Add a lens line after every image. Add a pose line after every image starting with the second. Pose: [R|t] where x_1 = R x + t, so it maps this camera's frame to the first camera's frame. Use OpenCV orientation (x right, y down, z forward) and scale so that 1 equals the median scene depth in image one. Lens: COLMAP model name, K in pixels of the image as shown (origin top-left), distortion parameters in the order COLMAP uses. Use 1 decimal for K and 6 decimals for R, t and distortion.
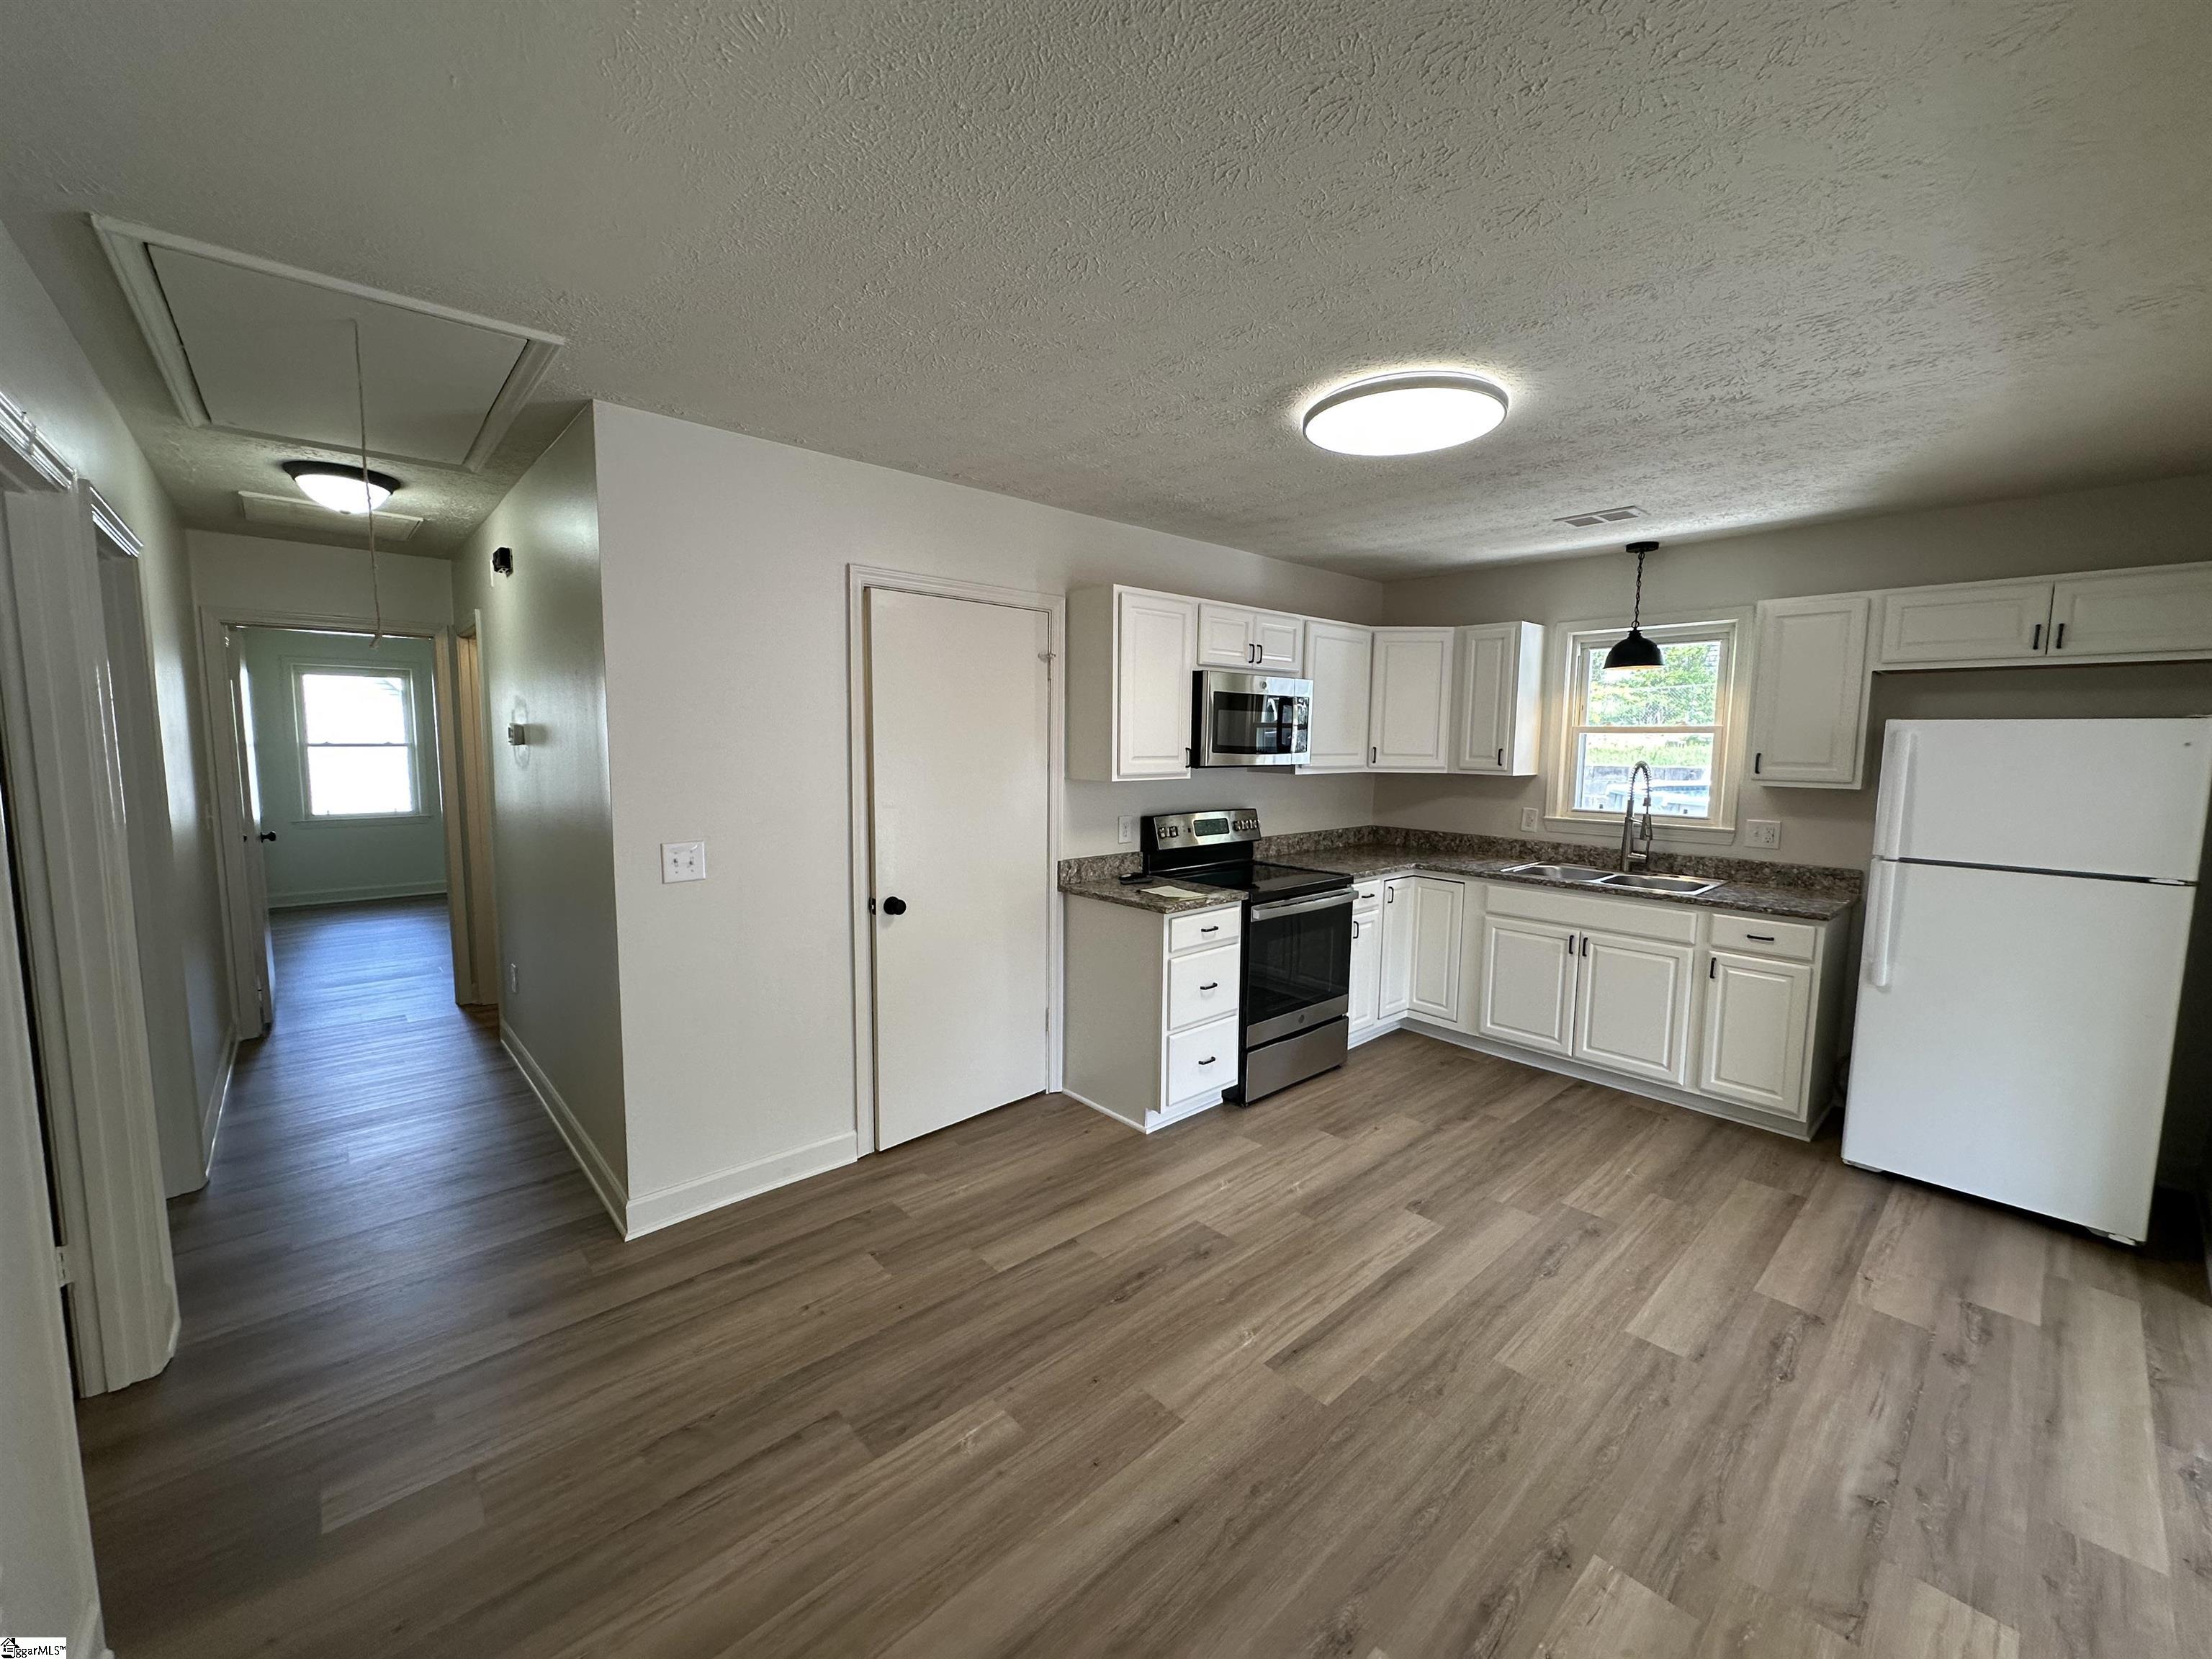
lens RADIAL K [[876.5, 0, 1101.8], [0, 876.5, 826.4], [0, 0, 1]] dist [-0.002906, 0.000529]
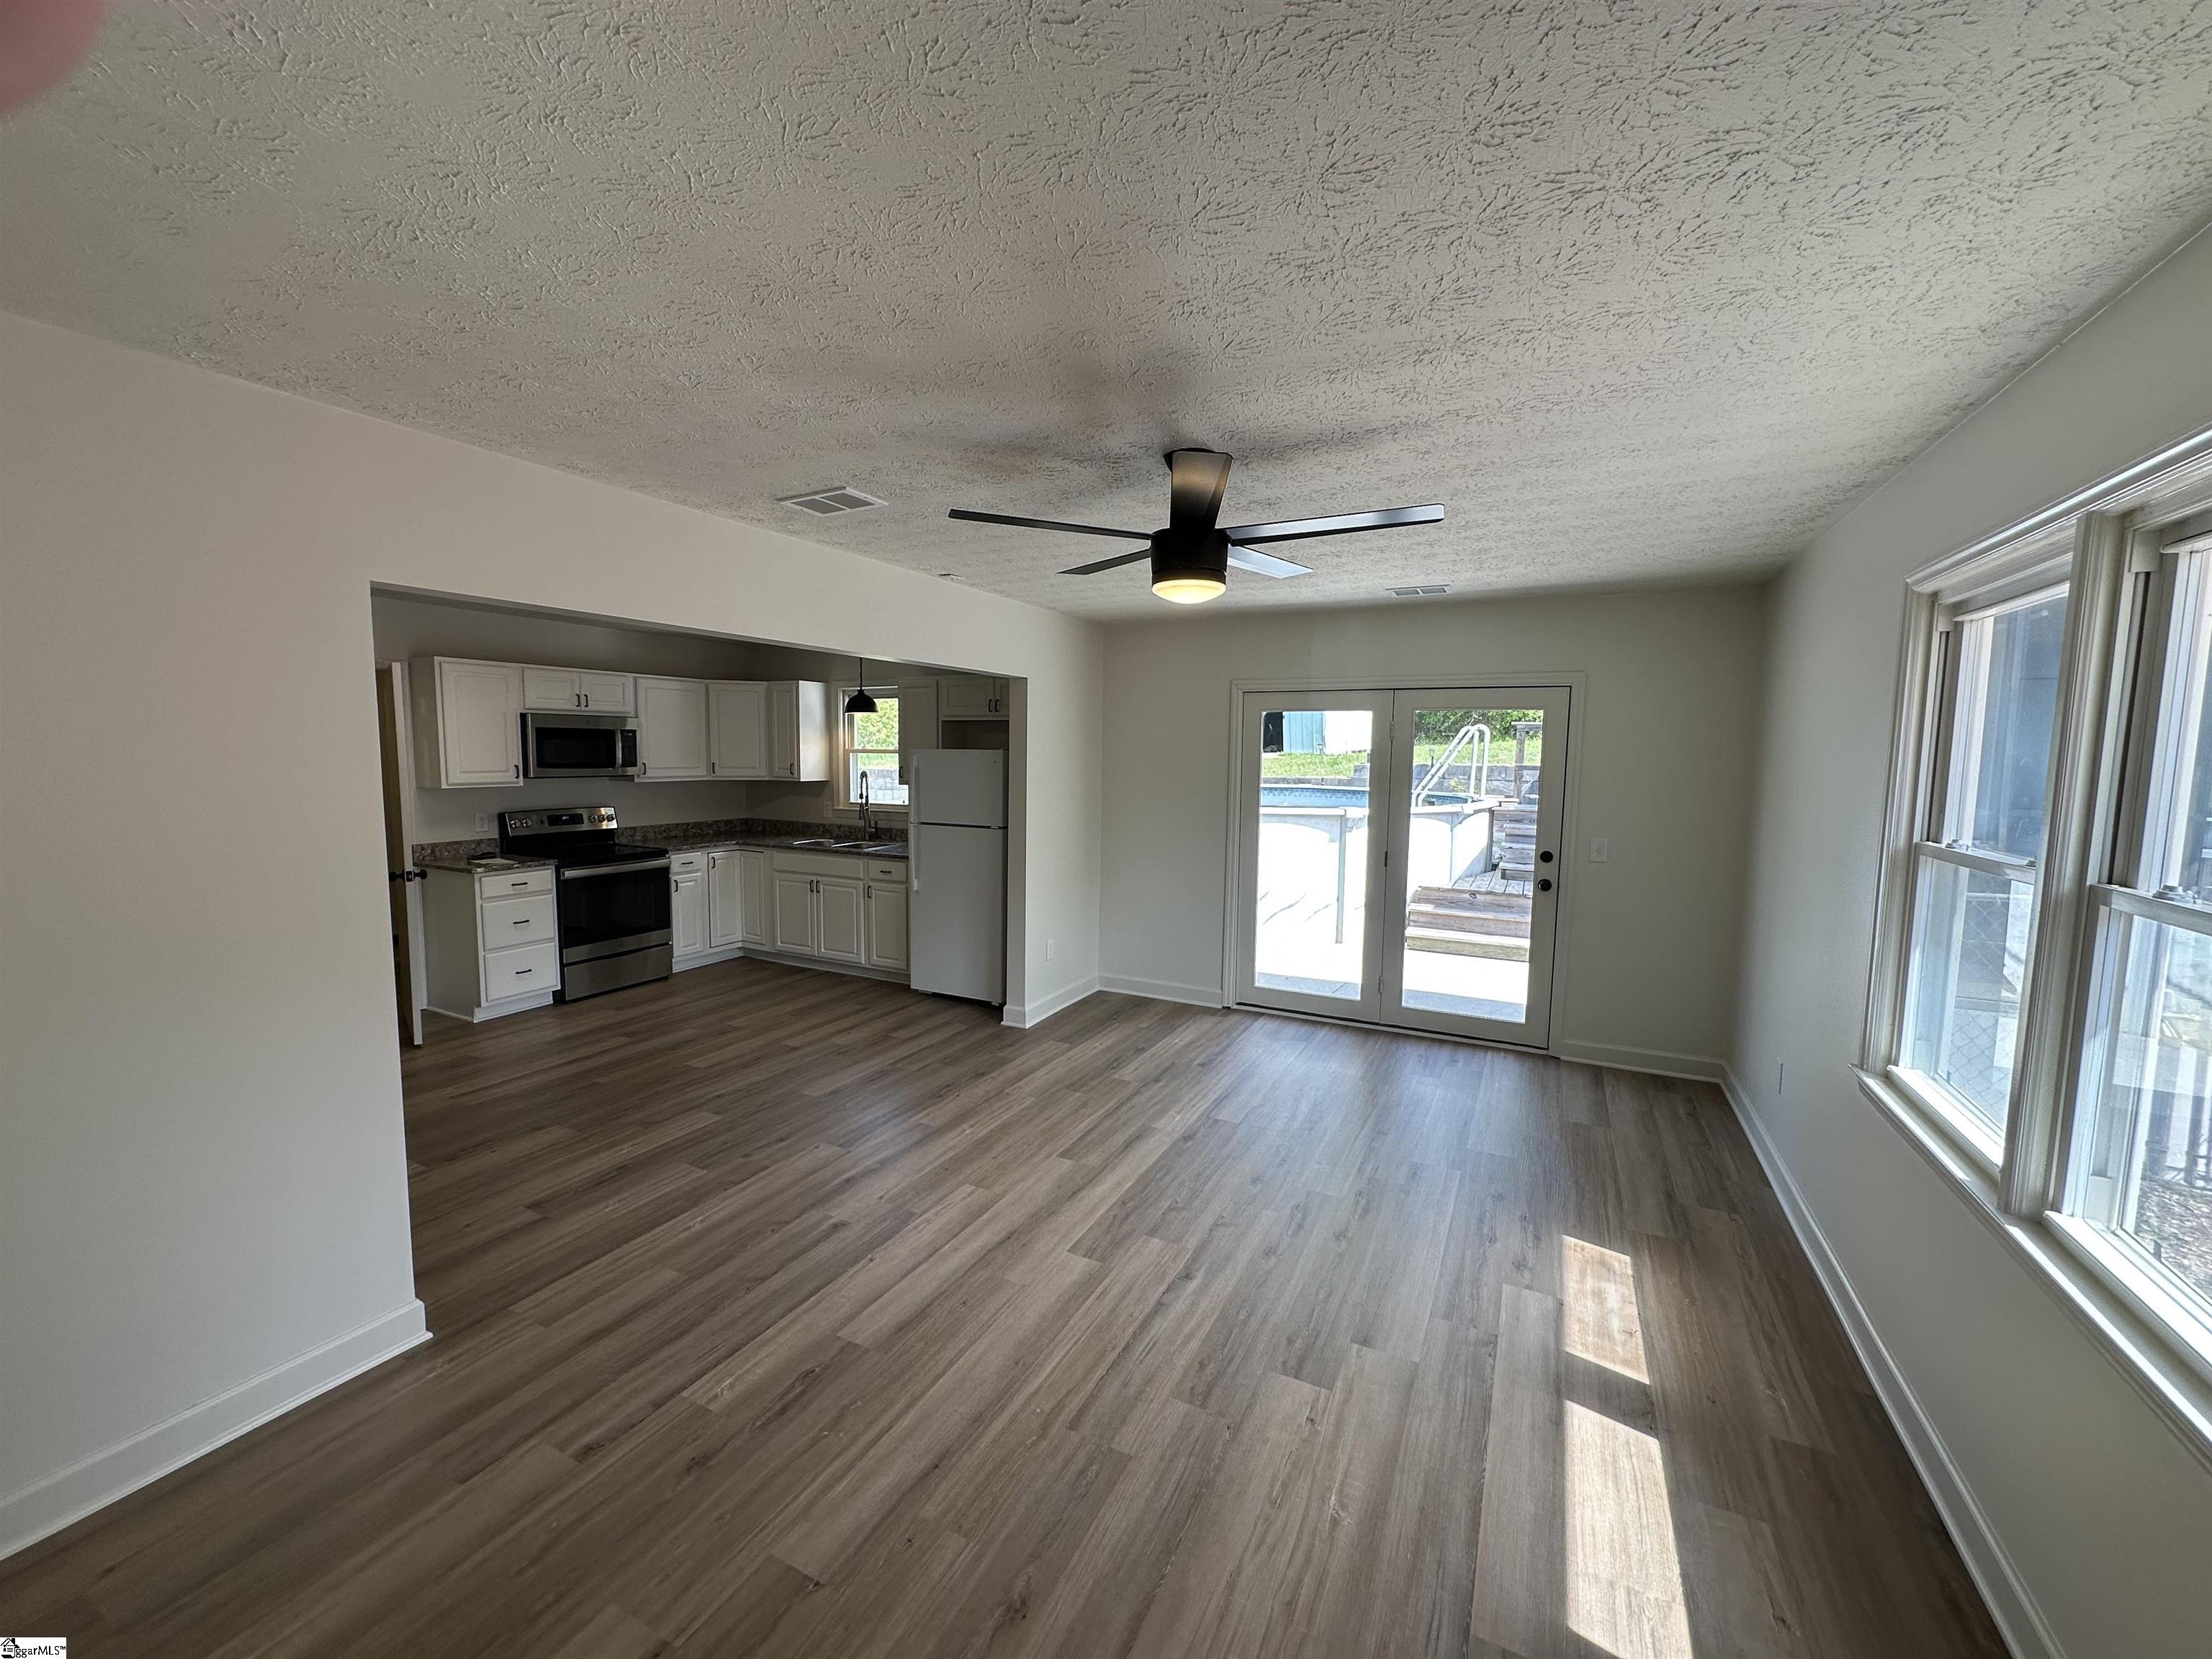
lens RADIAL K [[876.5, 0, 1101.8], [0, 876.5, 826.4], [0, 0, 1]] dist [-0.002906, 0.000529]
pose [[0.935123, -0.031518, 0.352919, 0.646742], [0.035010, 0.999381, -0.003514, 0.069706], [-0.352589, 0.015641, 0.935647, -0.949381]]
